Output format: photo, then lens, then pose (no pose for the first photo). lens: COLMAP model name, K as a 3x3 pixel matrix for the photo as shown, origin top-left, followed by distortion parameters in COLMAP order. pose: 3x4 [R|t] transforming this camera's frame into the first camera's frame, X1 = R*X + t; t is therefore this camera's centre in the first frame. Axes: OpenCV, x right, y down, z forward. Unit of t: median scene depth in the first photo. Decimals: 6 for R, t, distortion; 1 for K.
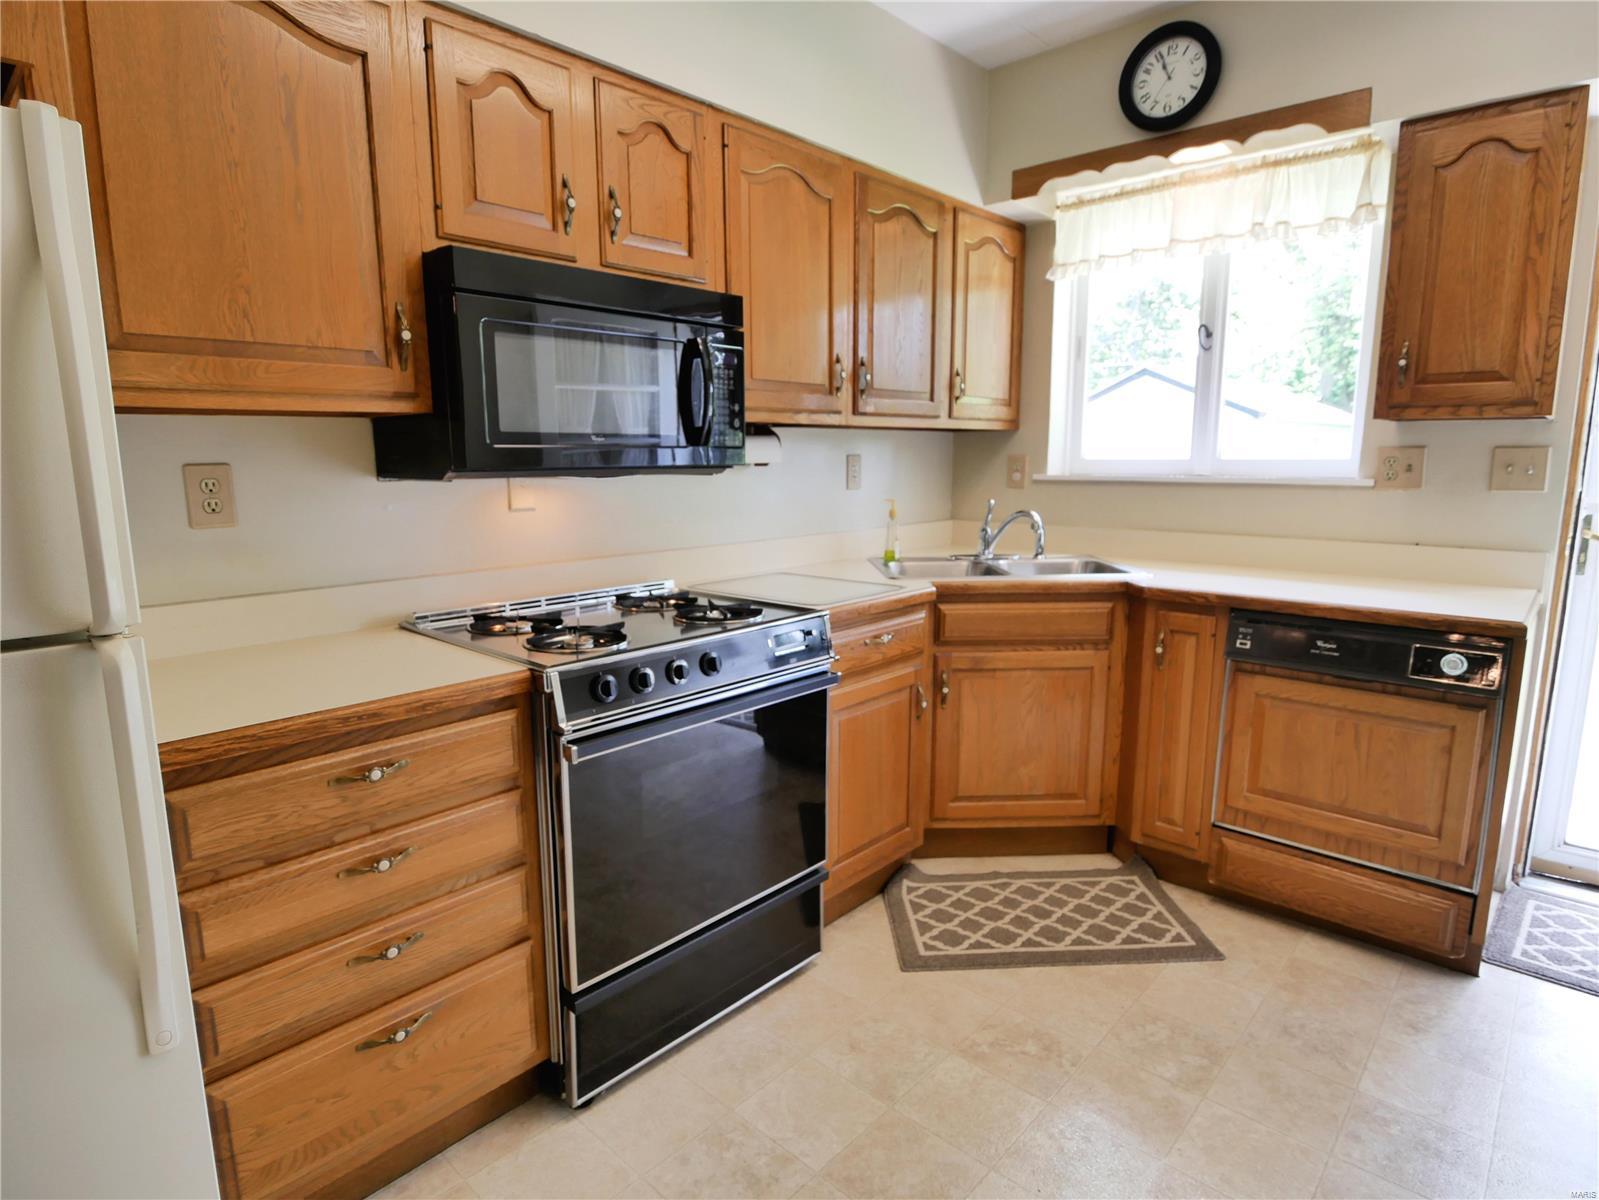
lens RADIAL K [[860.8, 0, 793.1], [0, 860.8, 600.3], [0, 0, 1]] dist [-0.012550, -0.003866]
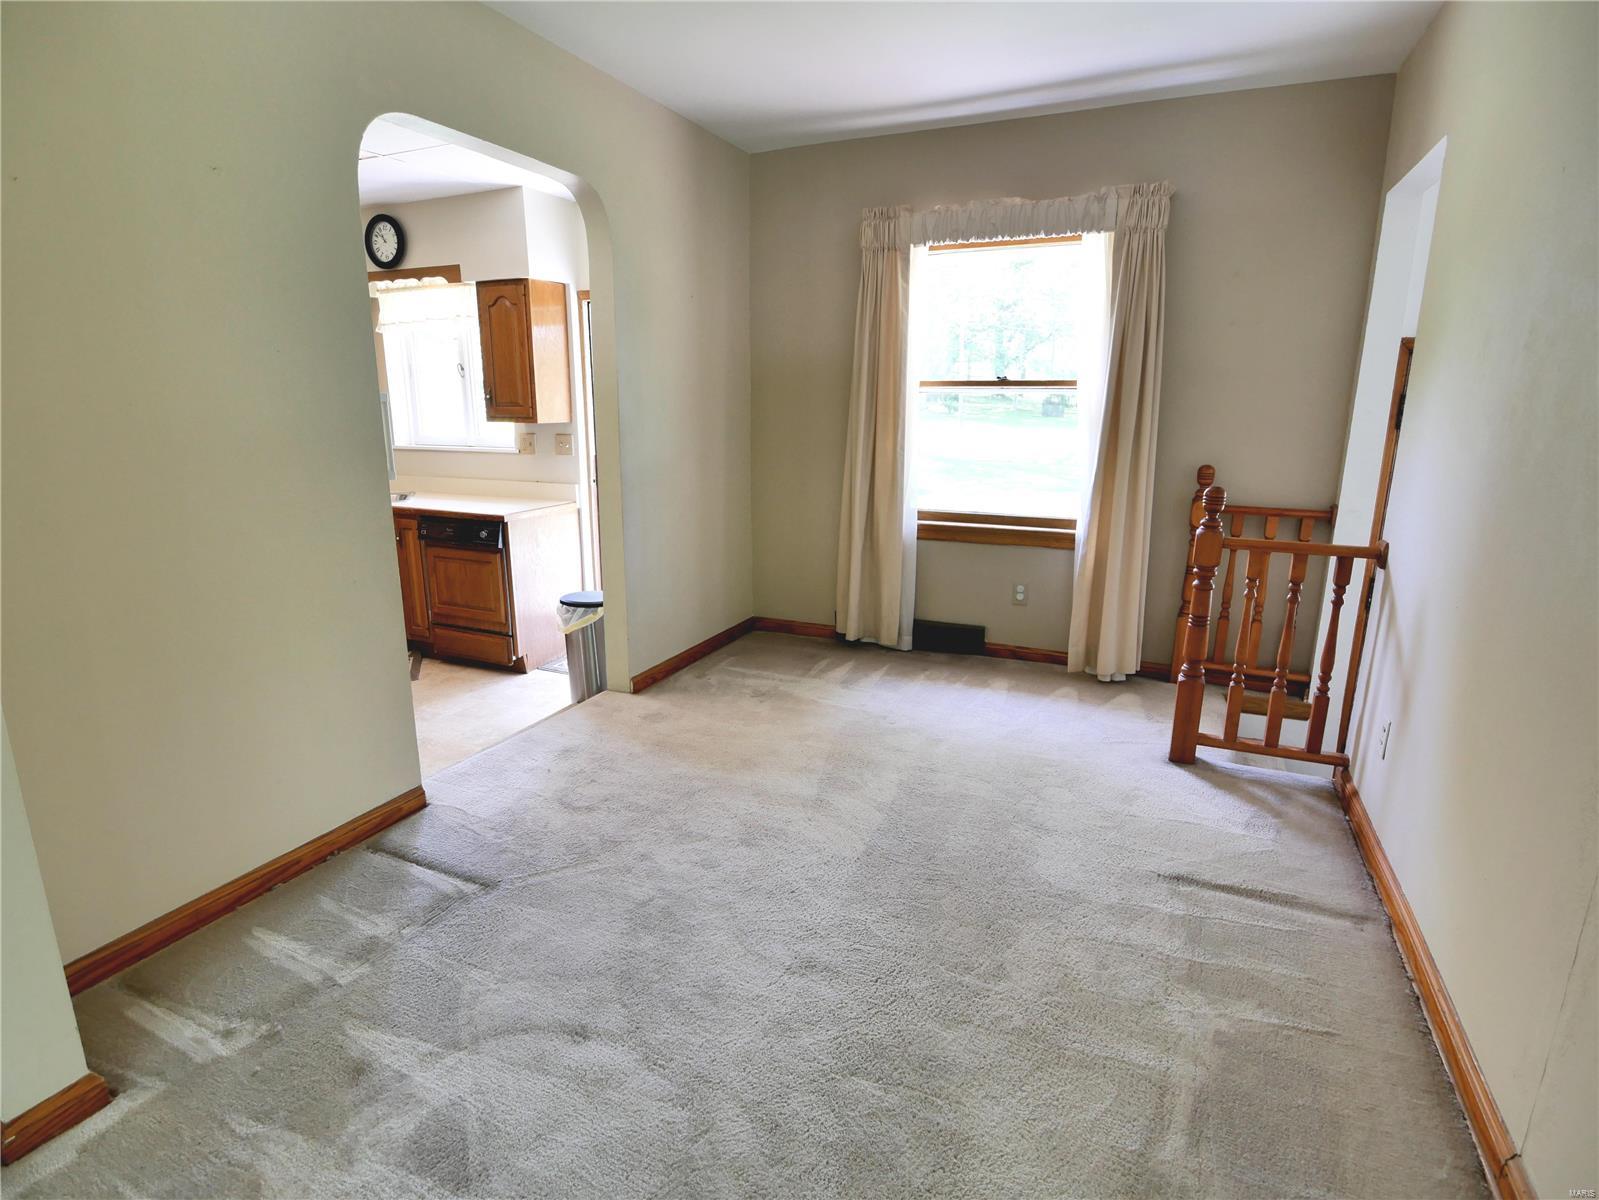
lens RADIAL K [[860.8, 0, 798.3], [0, 860.8, 603.2], [0, 0, 1]] dist [-0.012550, -0.003866]
pose [[0.952226, -0.062800, 0.298867, 0.696773], [0.043178, 0.996483, 0.071818, 0.103969], [-0.302326, -0.055482, 0.951588, -1.167106]]
